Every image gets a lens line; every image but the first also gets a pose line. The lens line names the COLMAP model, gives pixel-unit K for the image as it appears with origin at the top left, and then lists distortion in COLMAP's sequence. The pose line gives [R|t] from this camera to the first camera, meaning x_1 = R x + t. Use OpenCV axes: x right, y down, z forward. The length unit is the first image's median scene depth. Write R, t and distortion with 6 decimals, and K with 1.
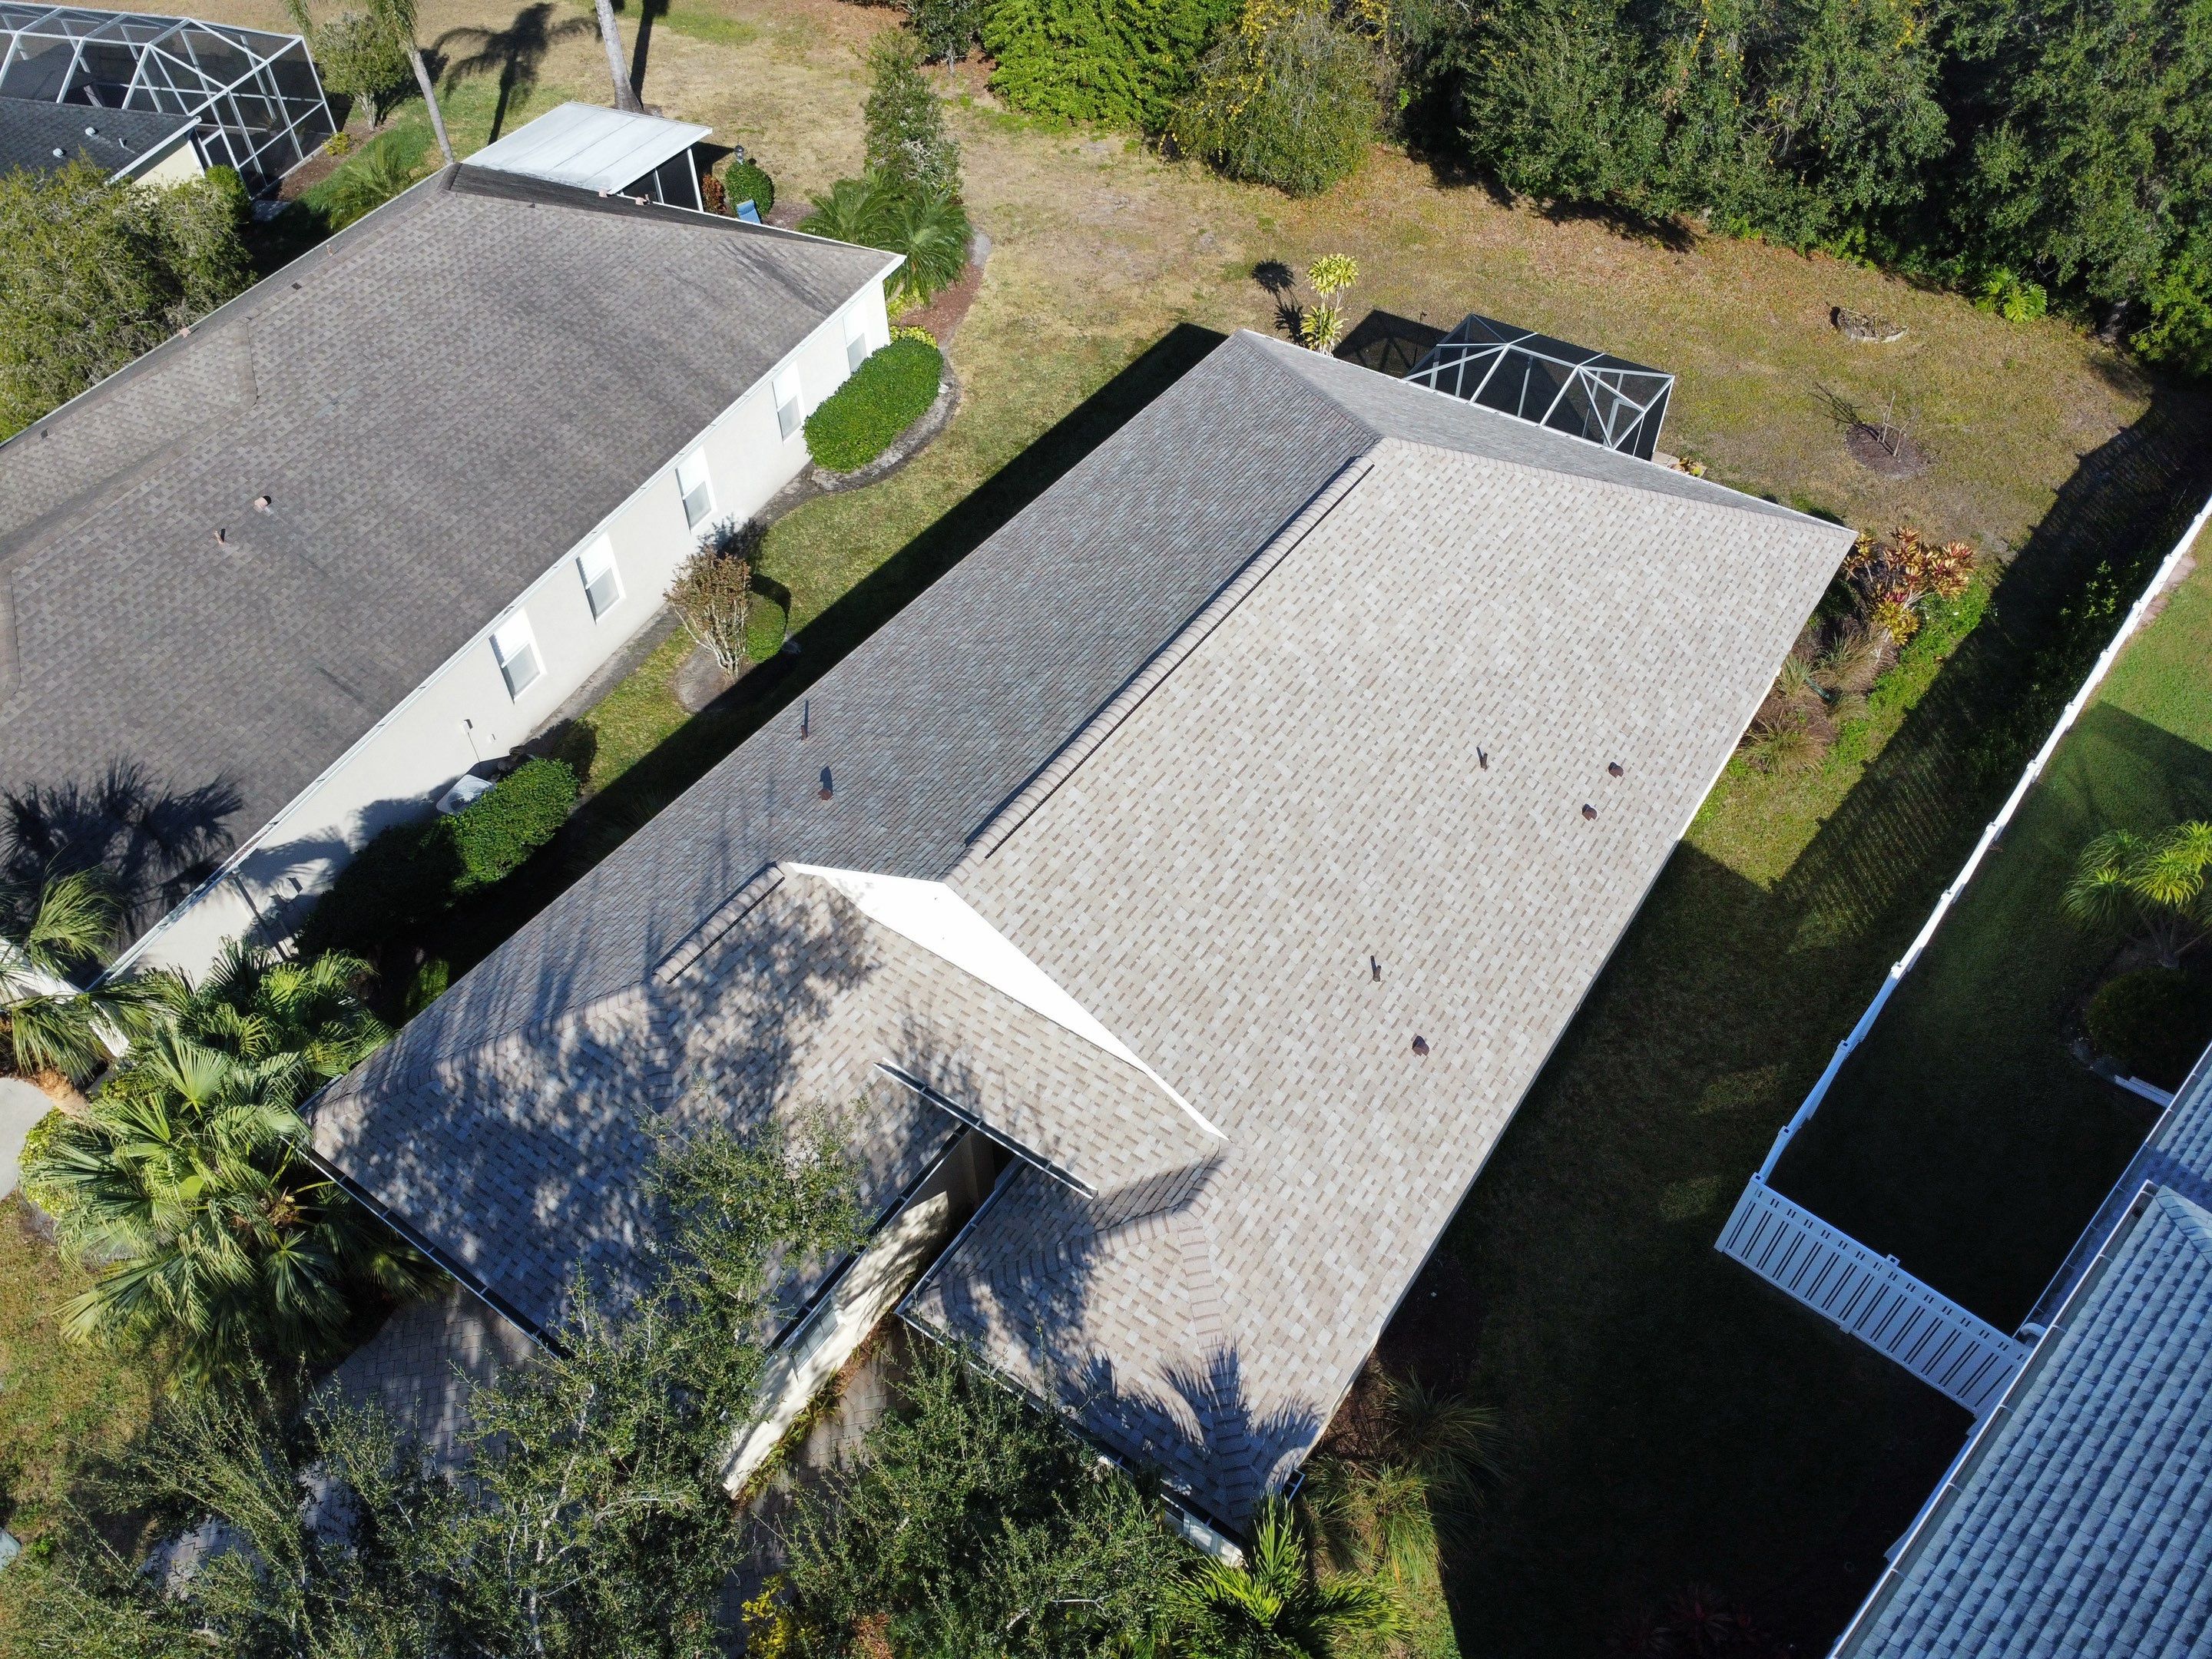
lens RADIAL K [[1604.7, 0, 1094.7], [0, 1604.7, 818.0], [0, 0, 1]] dist [-0.017562, -0.024131]
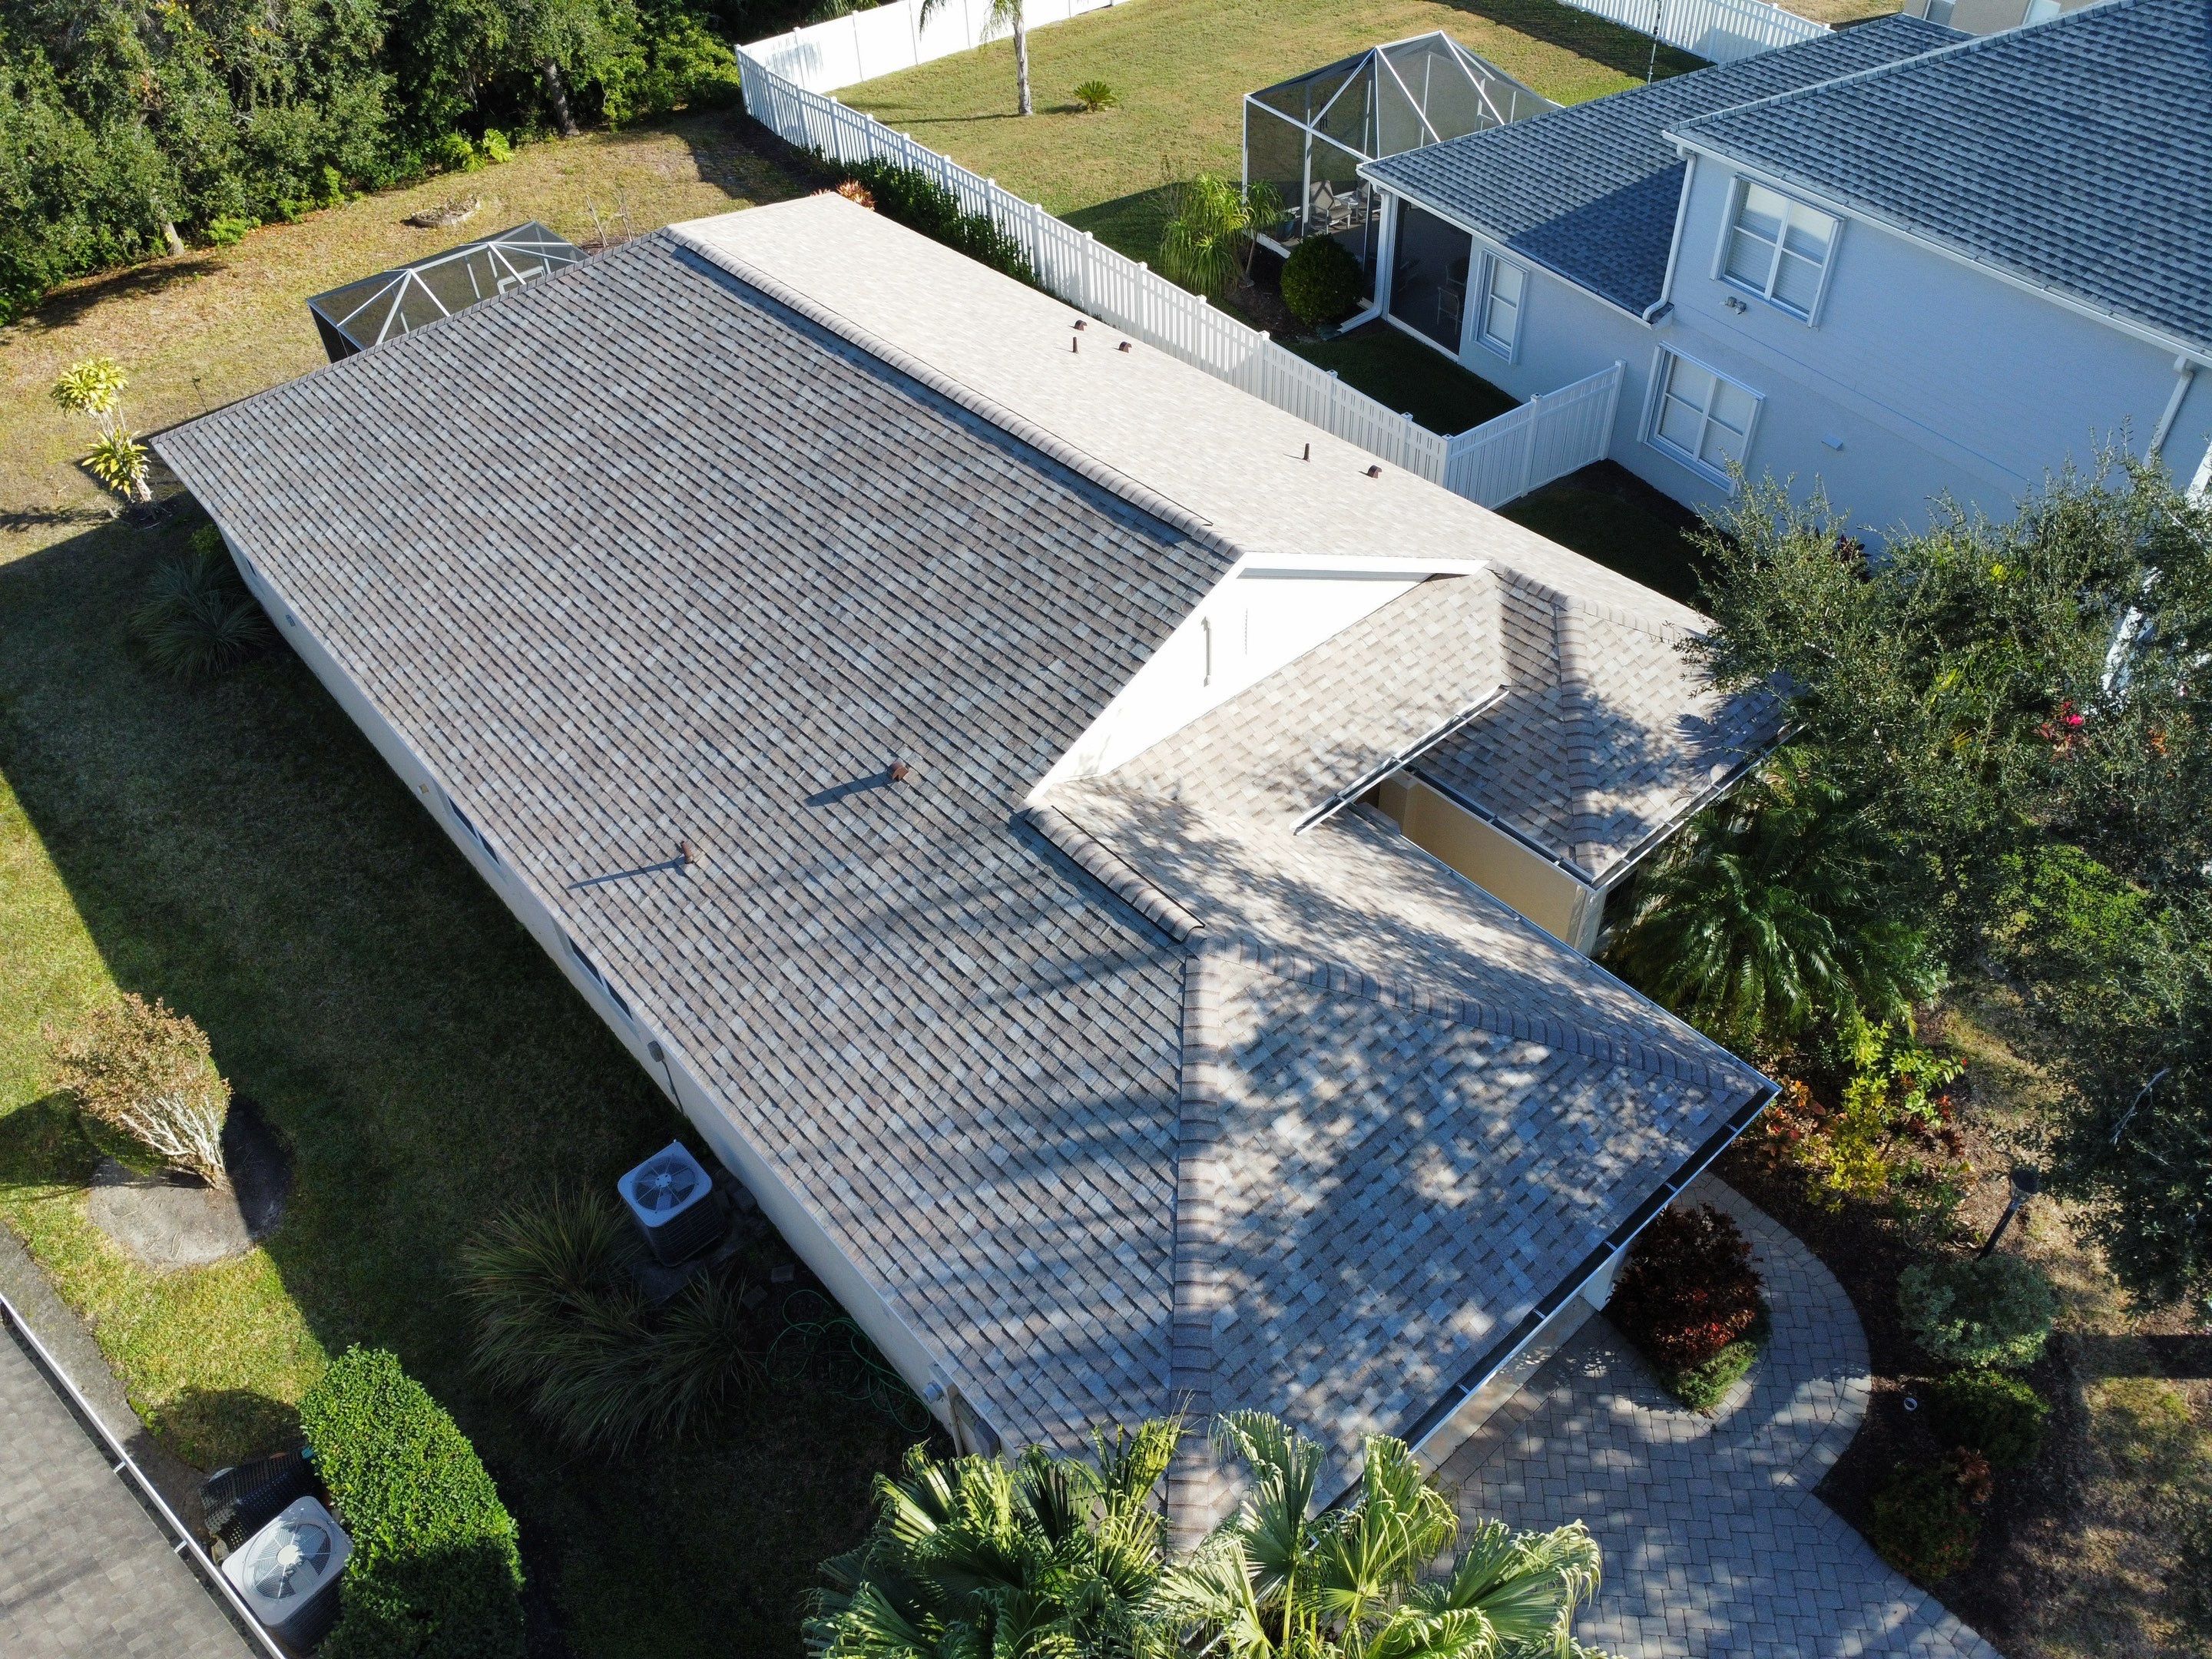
lens RADIAL K [[1609.0, 0, 1094.6], [0, 1609.0, 812.7], [0, 0, 1]] dist [-0.010326, -0.042328]
pose [[0.249206, -0.653173, 0.715025, -0.703616], [0.730824, 0.611283, 0.303692, -0.164498], [-0.635446, 0.446876, 0.629690, 0.532365]]
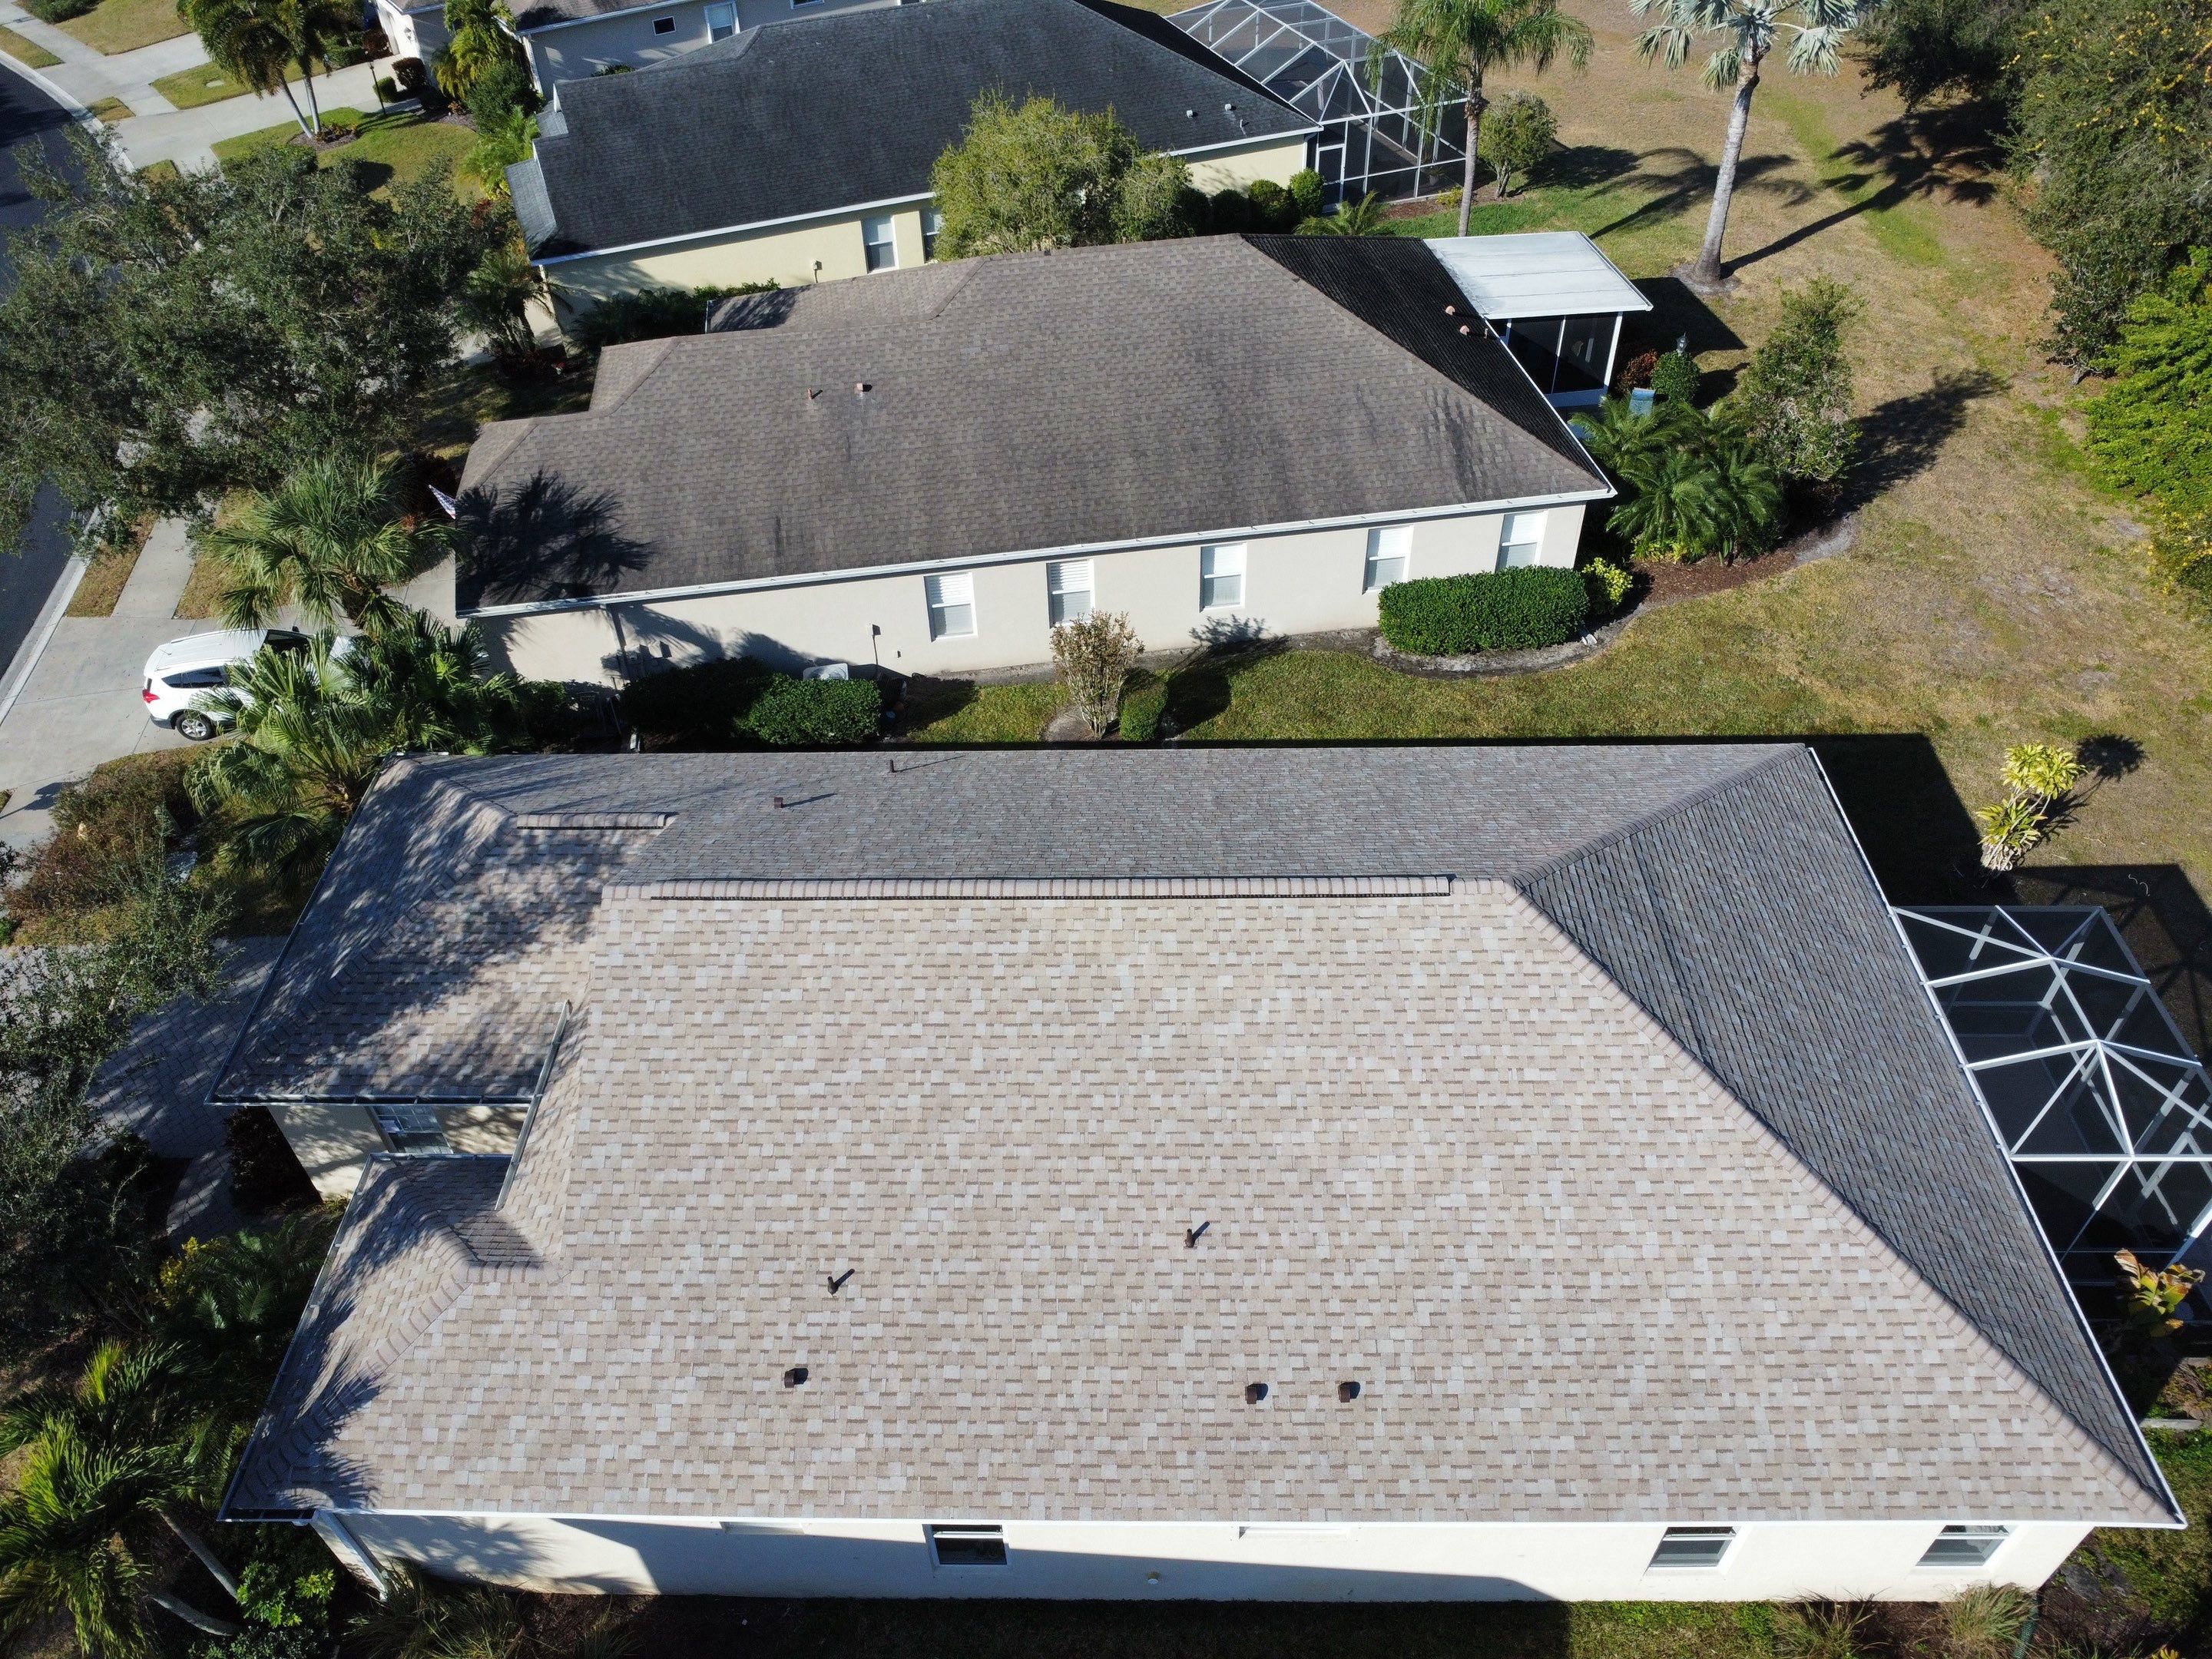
lens RADIAL K [[1609.0, 0, 1094.6], [0, 1609.0, 812.7], [0, 0, 1]] dist [-0.010326, -0.042328]
pose [[0.555994, 0.560574, -0.613700, 0.634208], [-0.593903, 0.784482, 0.178514, -0.340057], [0.581507, 0.265226, 0.769094, 0.324258]]
